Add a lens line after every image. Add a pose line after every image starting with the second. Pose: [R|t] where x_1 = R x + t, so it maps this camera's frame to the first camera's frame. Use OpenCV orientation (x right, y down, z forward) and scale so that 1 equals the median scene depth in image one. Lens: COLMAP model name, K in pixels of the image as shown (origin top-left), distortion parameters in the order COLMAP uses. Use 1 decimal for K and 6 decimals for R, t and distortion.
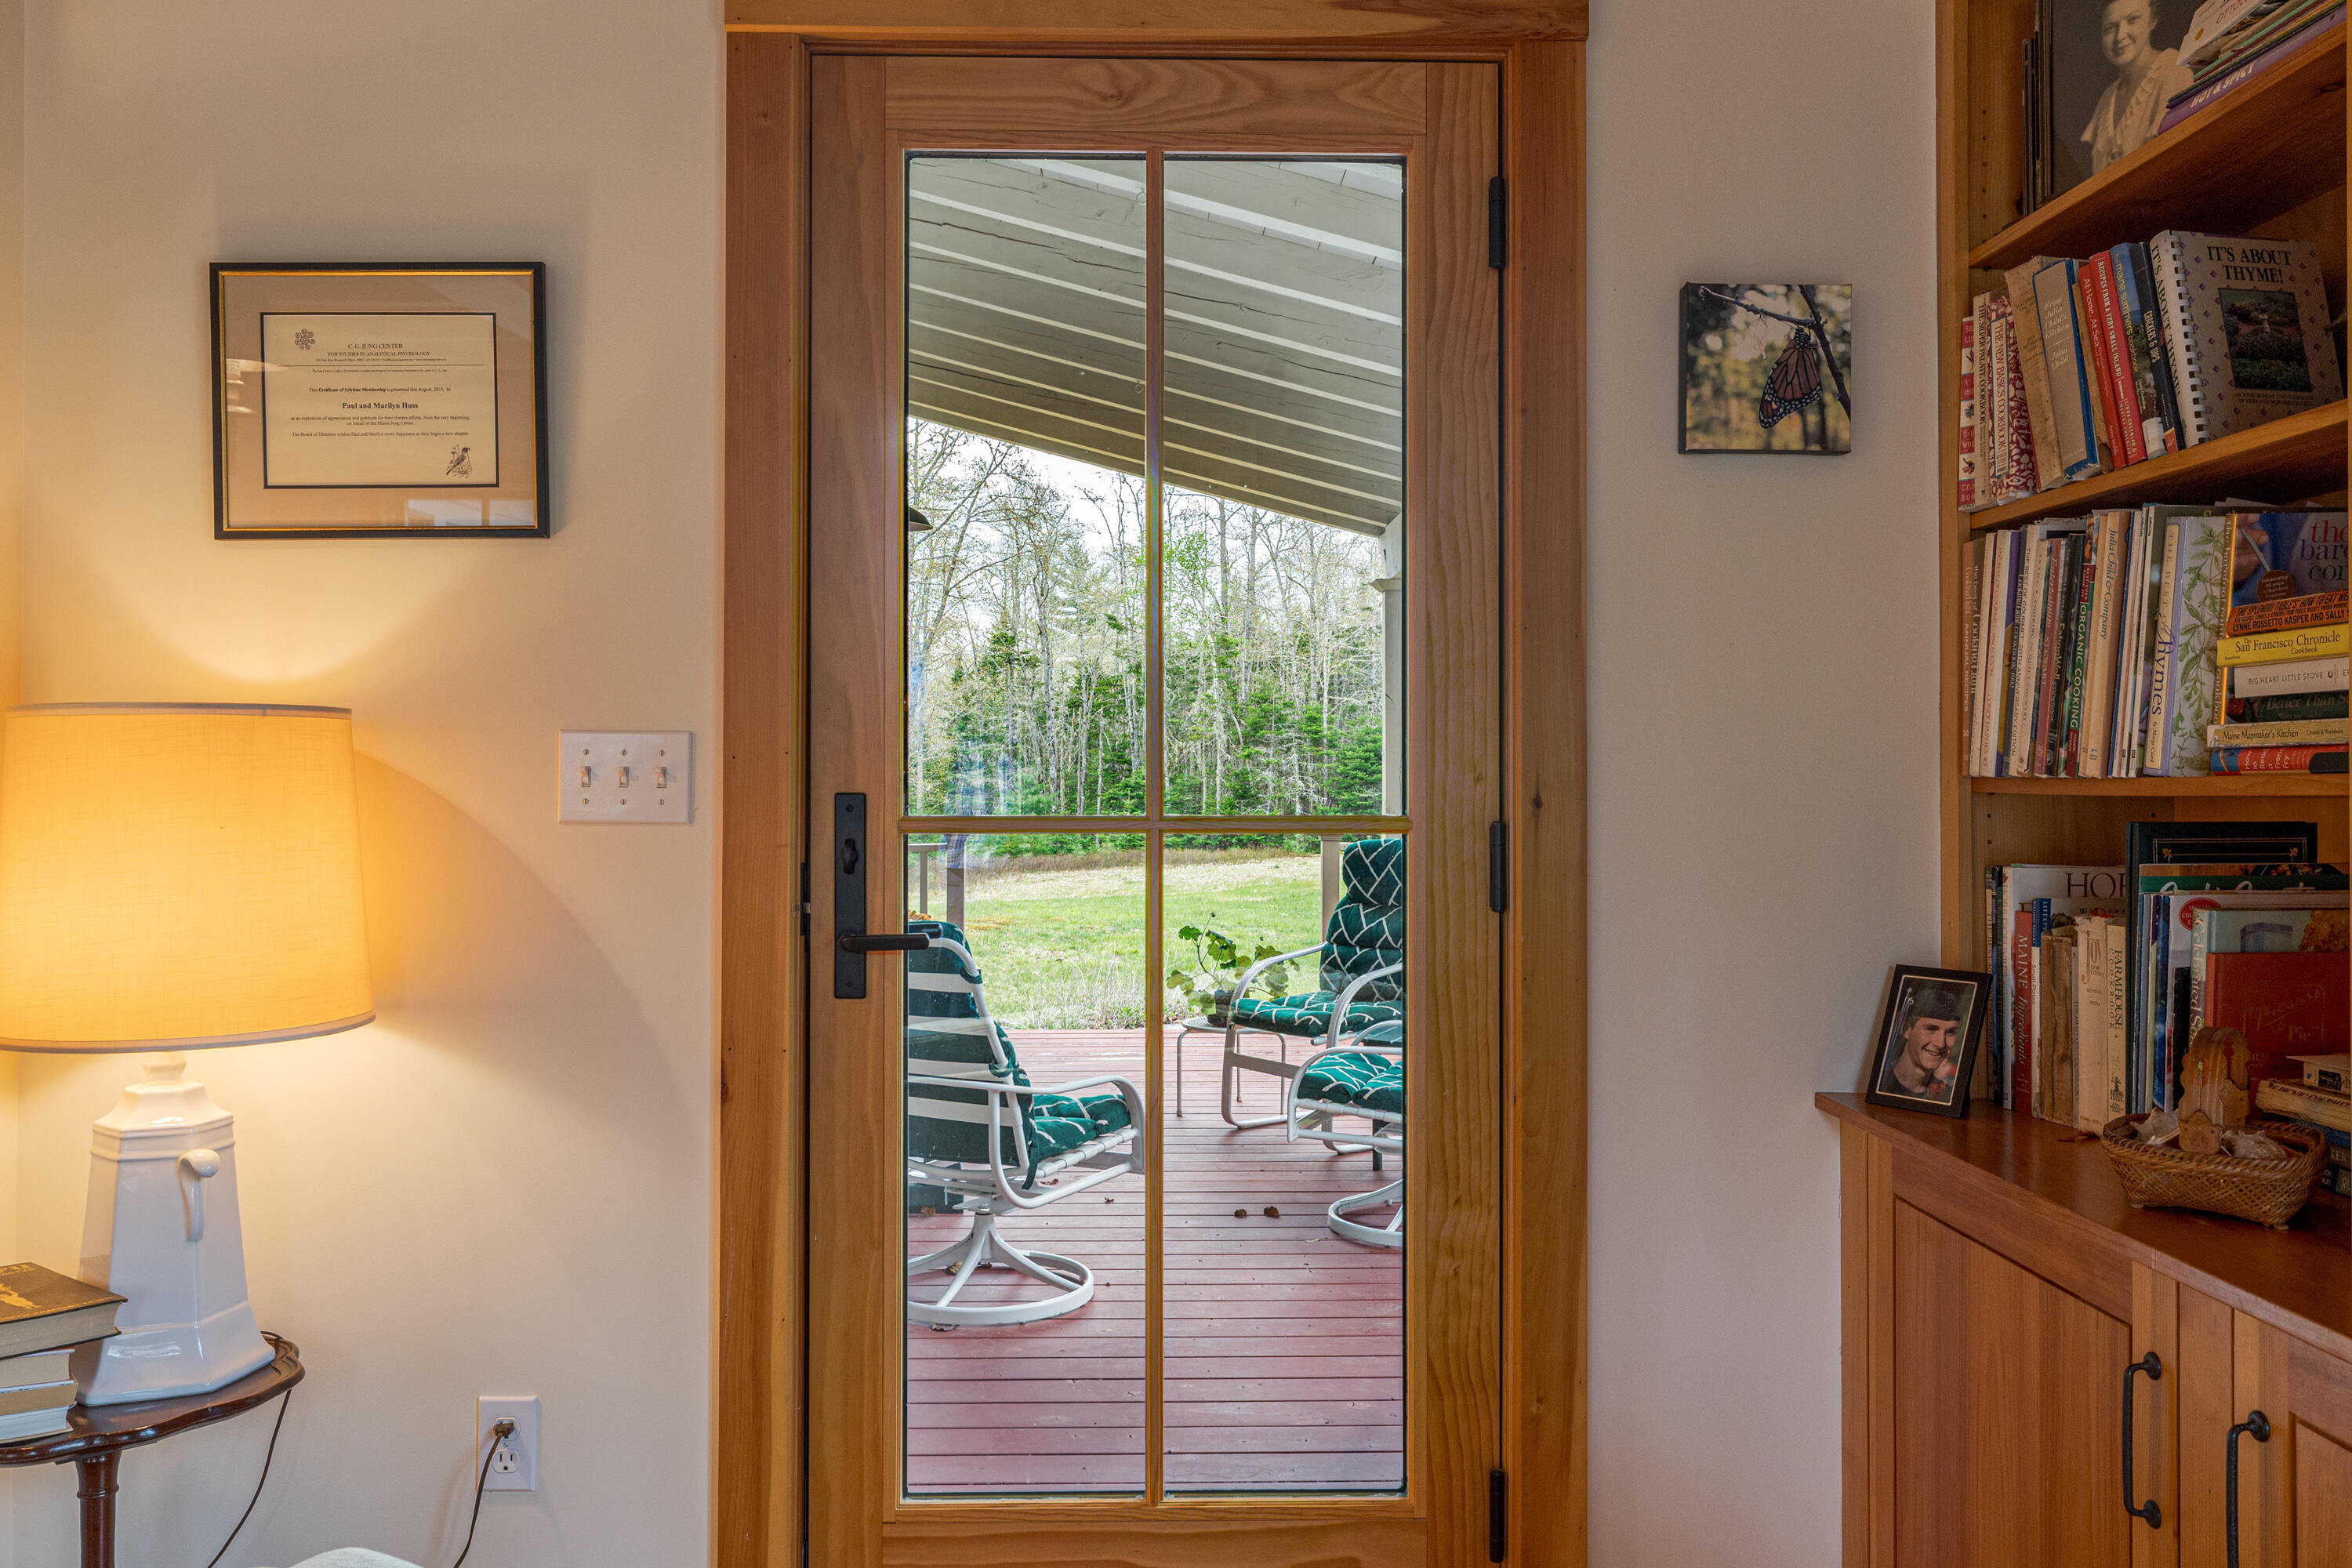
lens RADIAL K [[1853.3, 0, 1171.6], [0, 1853.3, 782.7], [0, 0, 1]] dist [-0.006040, 0.008623]
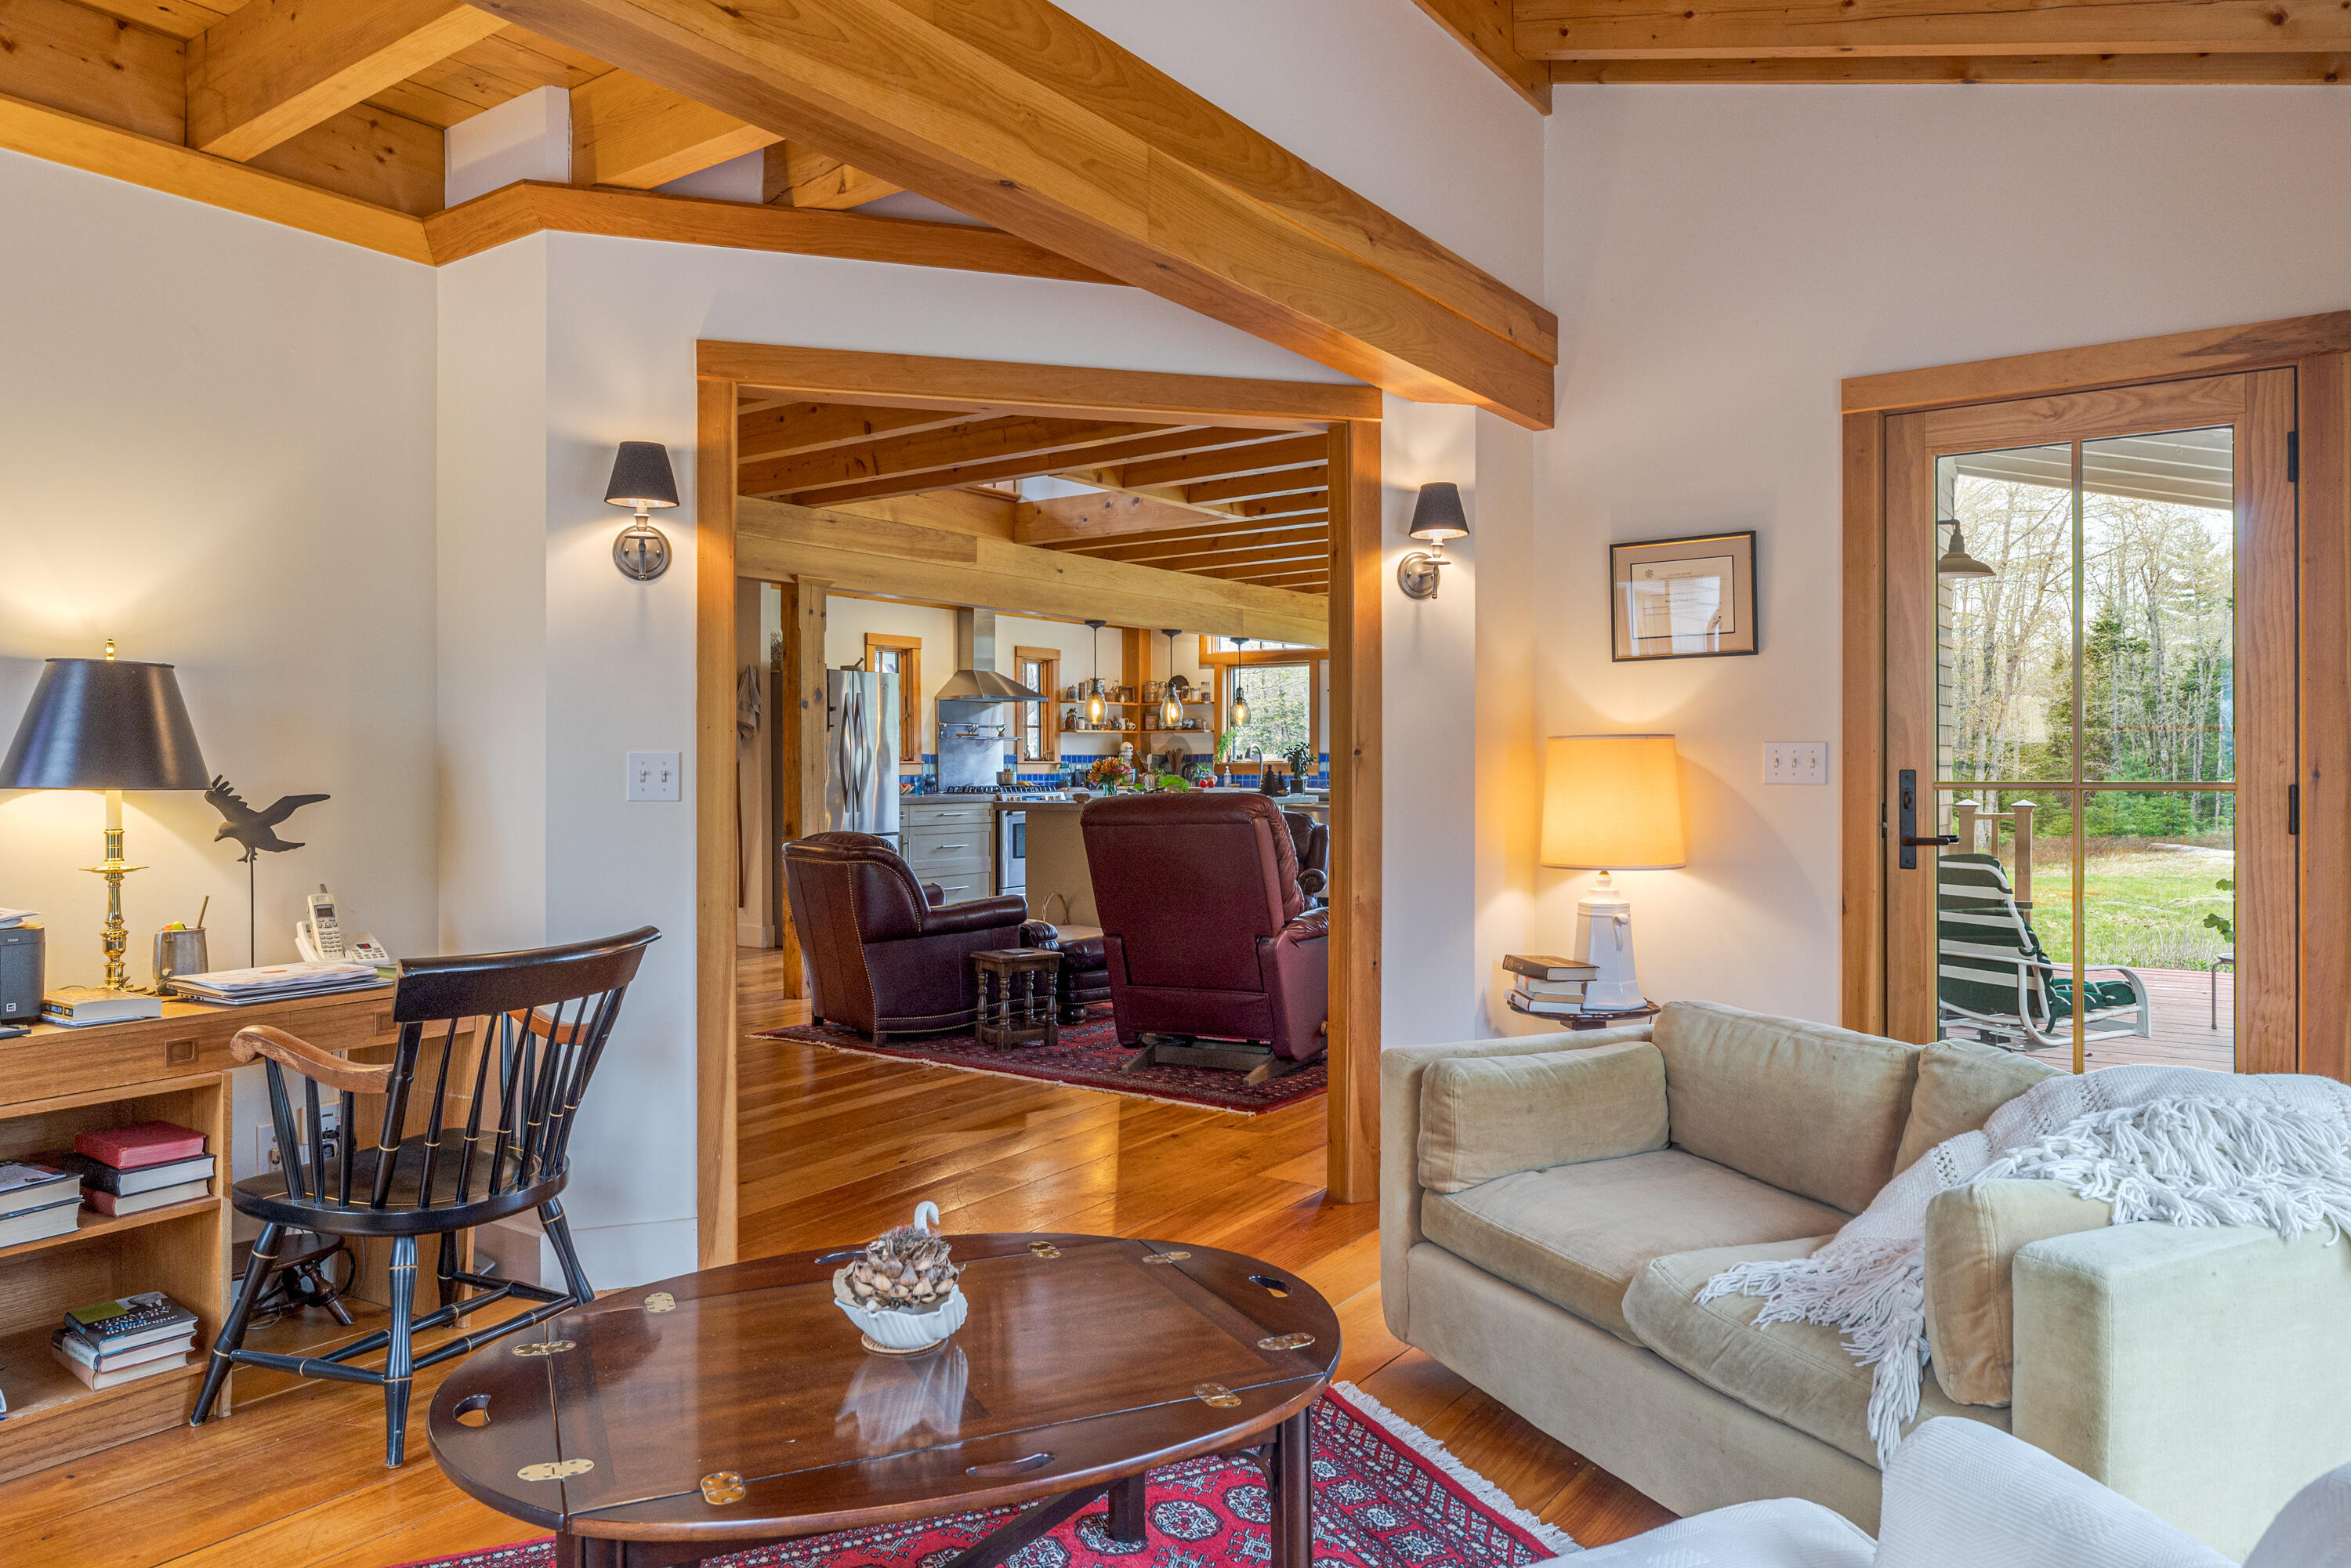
lens RADIAL K [[1525.6, 0, 1176.5], [0, 1525.6, 763.9], [0, 0, 1]] dist [-0.001396, -0.000630]
pose [[0.803372, -0.004535, -0.595460, 0.185852], [0.003106, 0.999989, -0.003425, 0.001947], [0.595469, 0.000902, 0.803378, -0.859633]]
